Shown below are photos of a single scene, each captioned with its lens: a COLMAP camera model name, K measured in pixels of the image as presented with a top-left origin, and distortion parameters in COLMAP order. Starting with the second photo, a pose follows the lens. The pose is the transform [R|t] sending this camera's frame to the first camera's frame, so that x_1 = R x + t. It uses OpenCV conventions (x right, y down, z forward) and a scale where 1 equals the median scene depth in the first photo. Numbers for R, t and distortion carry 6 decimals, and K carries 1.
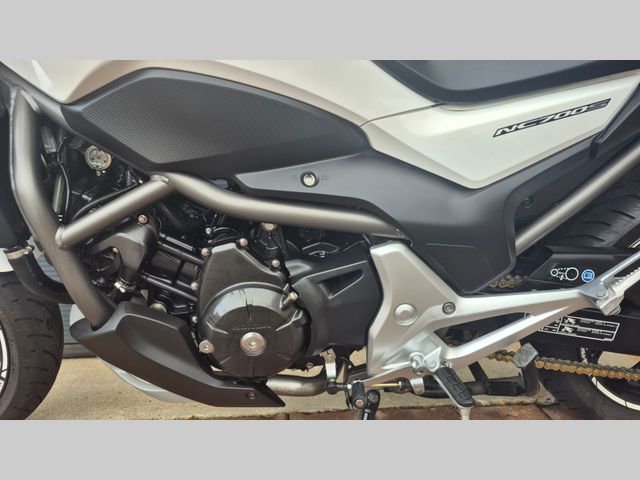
lens RADIAL K [[456.9, 0, 320.0], [0, 456.9, 240.0], [0, 0, 1]] dist [0.048766, -0.069108]
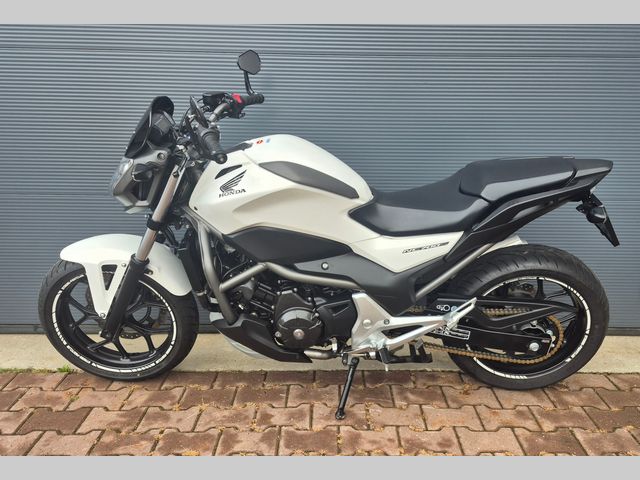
lens RADIAL K [[566.7, 0, 336.0], [0, 566.7, 241.0], [0, 0, 1]] dist [0.030484, -0.017551]
pose [[0.997964, 0.034341, -0.053738, 0.168743], [-0.029629, 0.995841, 0.086155, -0.469494], [0.056473, -0.084387, 0.994831, -1.706393]]
